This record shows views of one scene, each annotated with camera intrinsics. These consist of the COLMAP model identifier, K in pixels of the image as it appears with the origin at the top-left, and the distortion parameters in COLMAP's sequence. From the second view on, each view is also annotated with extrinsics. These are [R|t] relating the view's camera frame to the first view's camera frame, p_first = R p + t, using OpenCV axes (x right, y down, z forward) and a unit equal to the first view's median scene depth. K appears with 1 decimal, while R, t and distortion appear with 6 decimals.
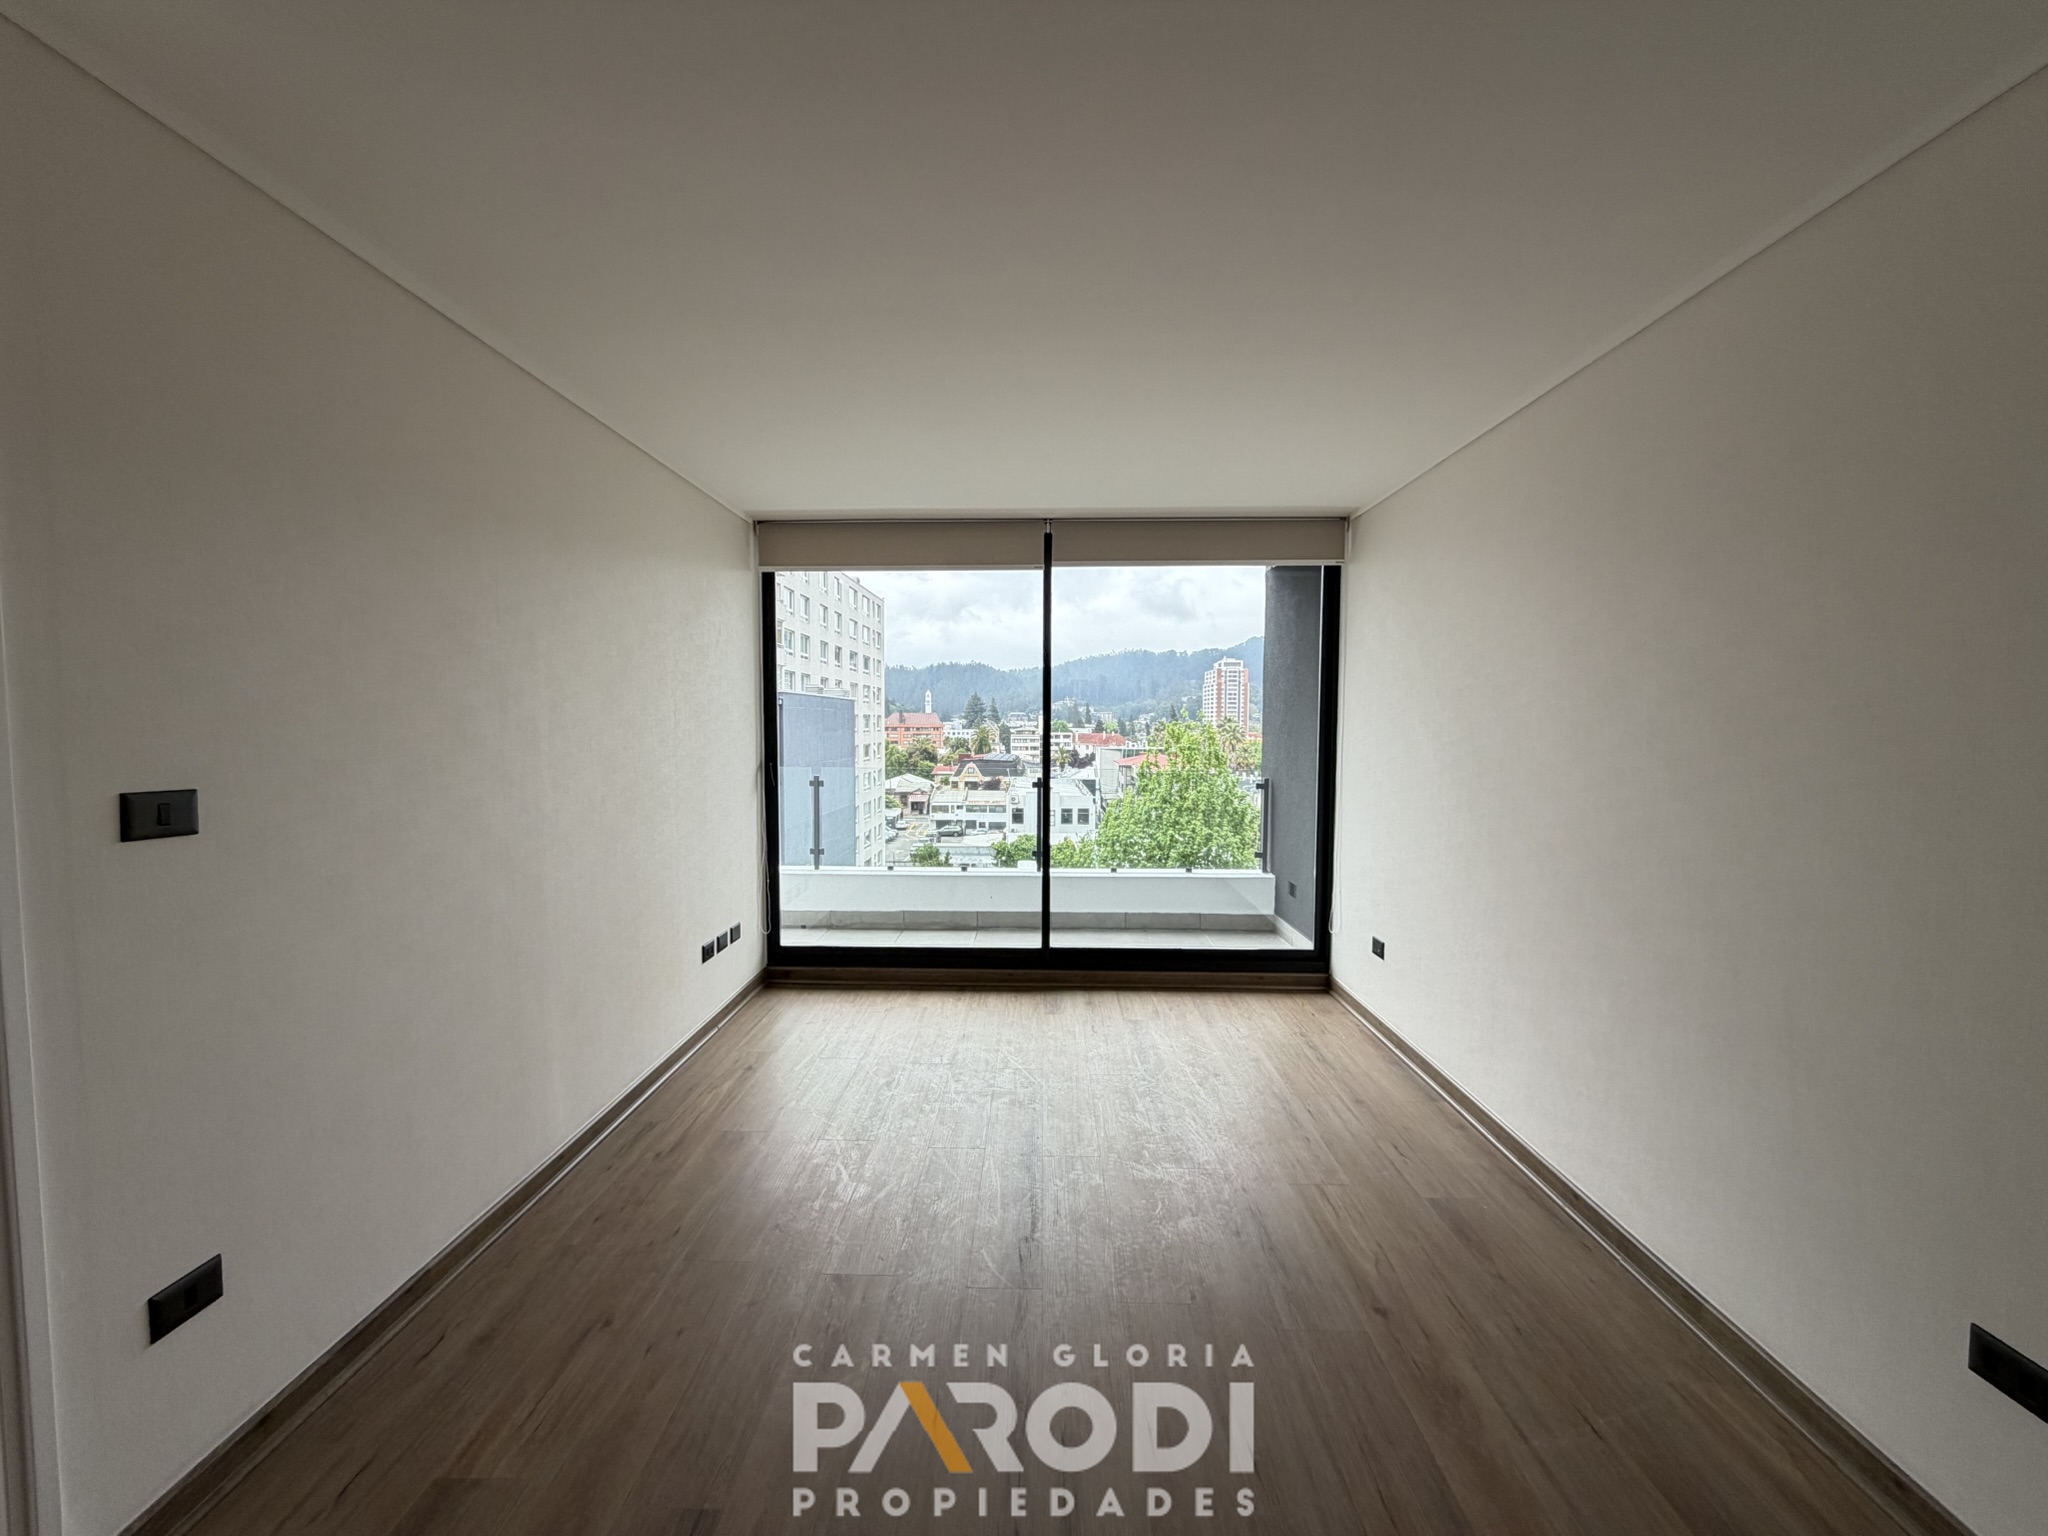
lens RADIAL K [[814.7, 0, 1020.0], [0, 814.7, 767.0], [0, 0, 1]] dist [0.000152, -0.000374]
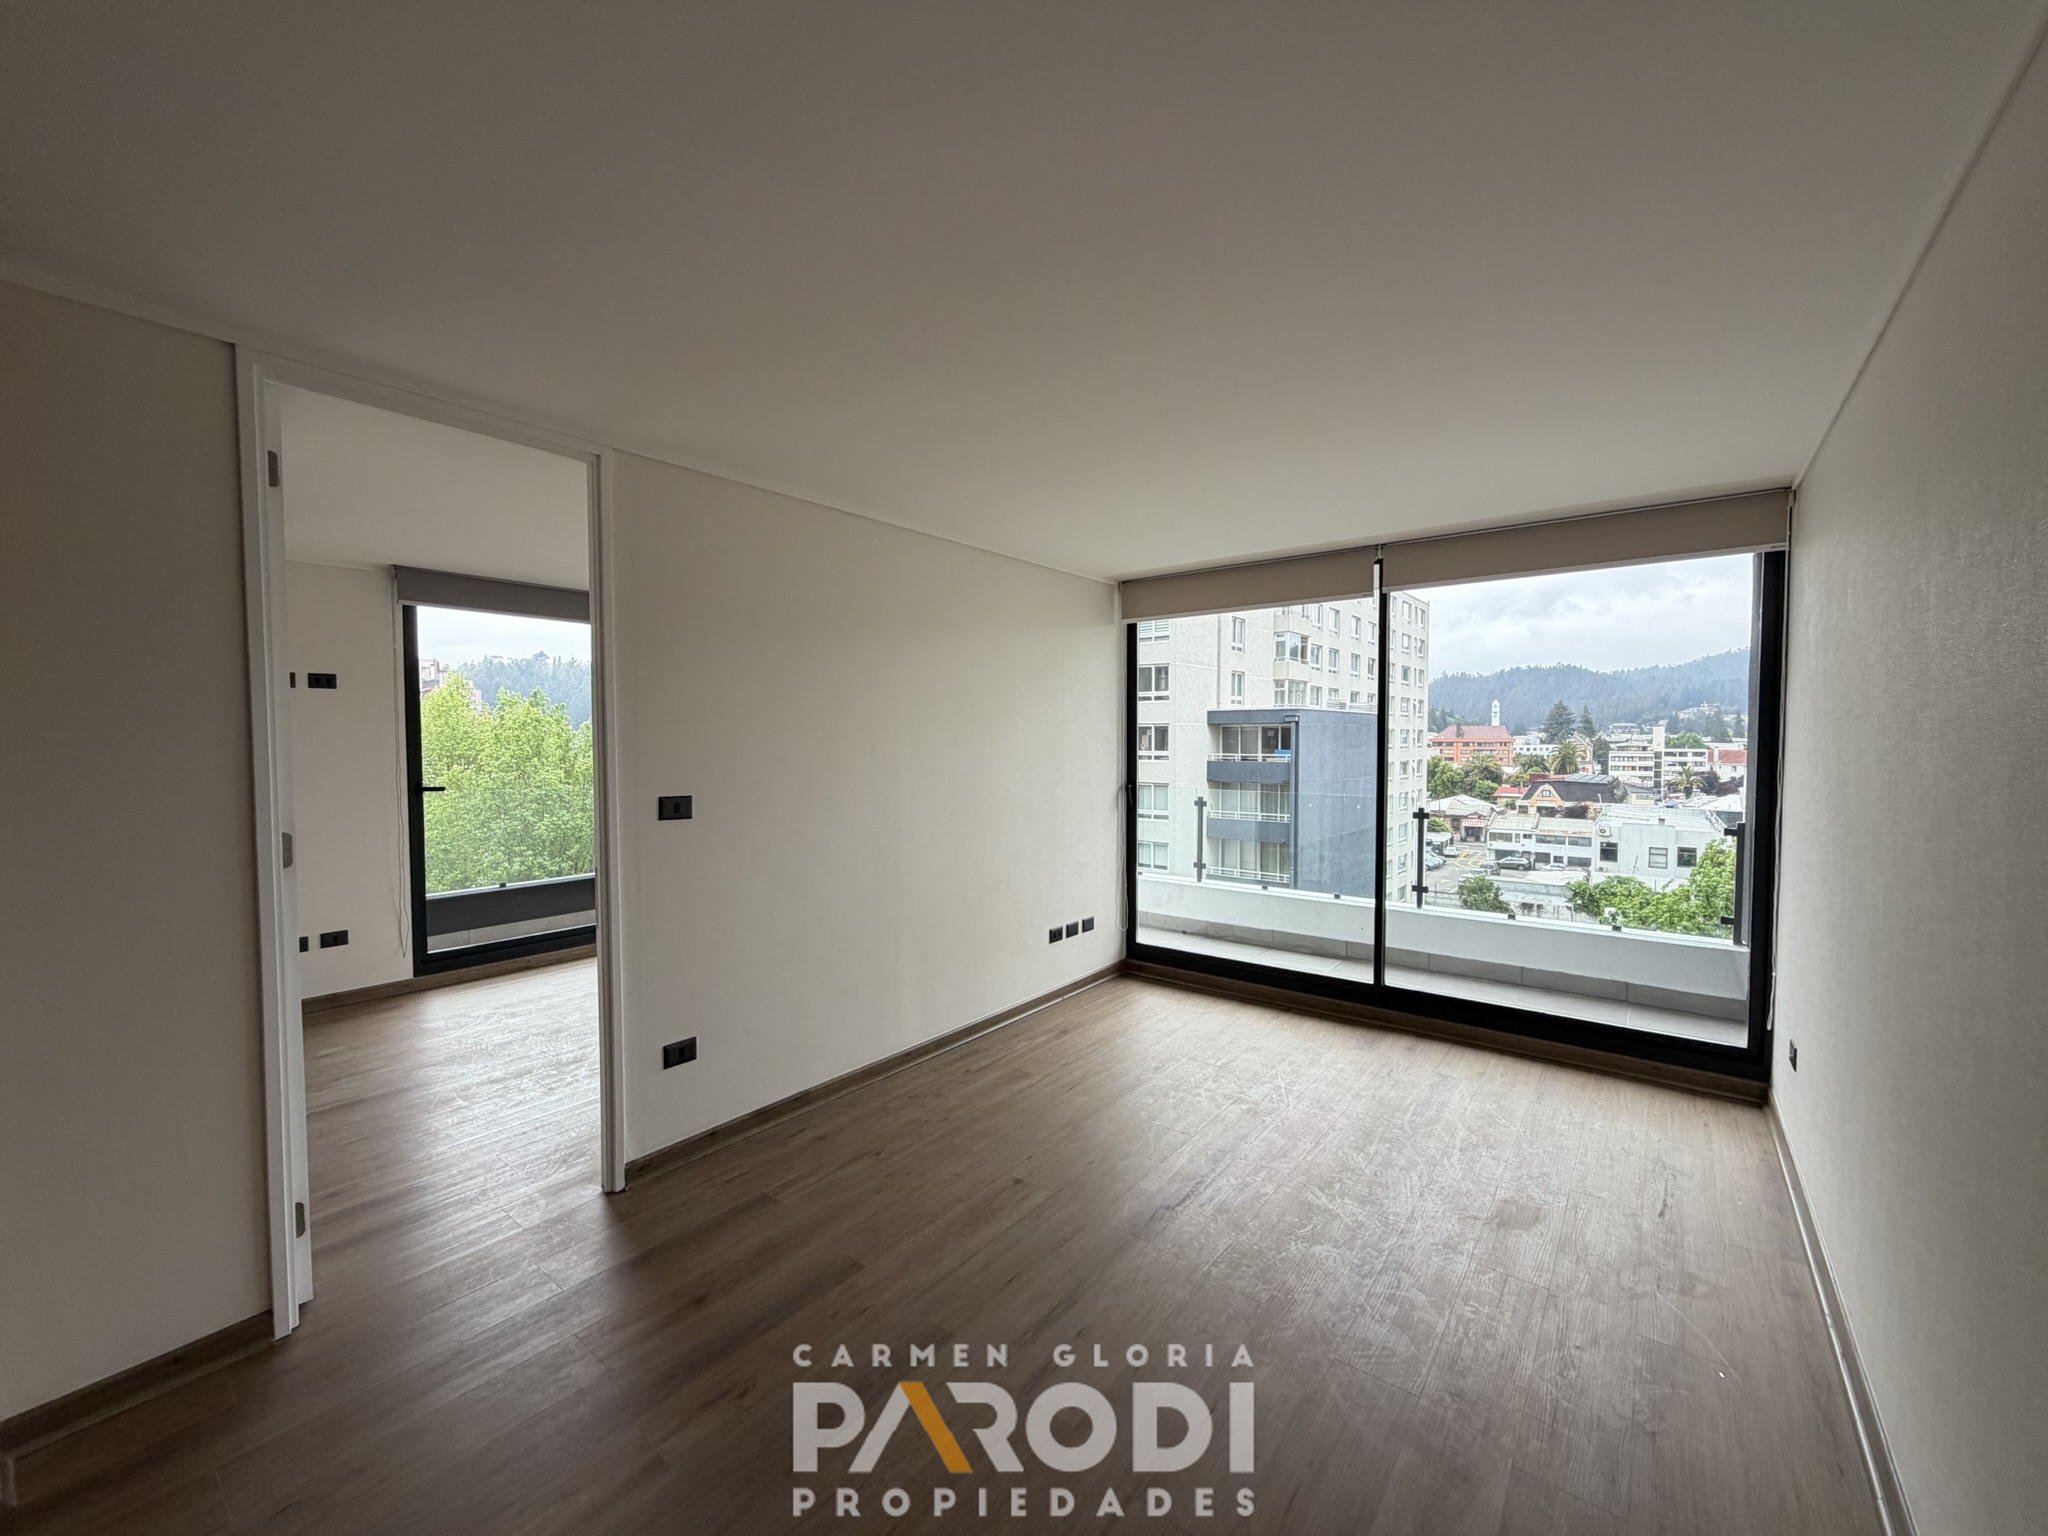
lens RADIAL K [[813.3, 0, 1019.9], [0, 813.3, 768.0], [0, 0, 1]] dist [0.000266, -0.000261]
pose [[0.800889, 0.017911, -0.598545, 0.215434], [-0.028072, 0.999577, -0.007649, -0.012693], [0.598154, 0.022928, 0.801053, -0.027760]]
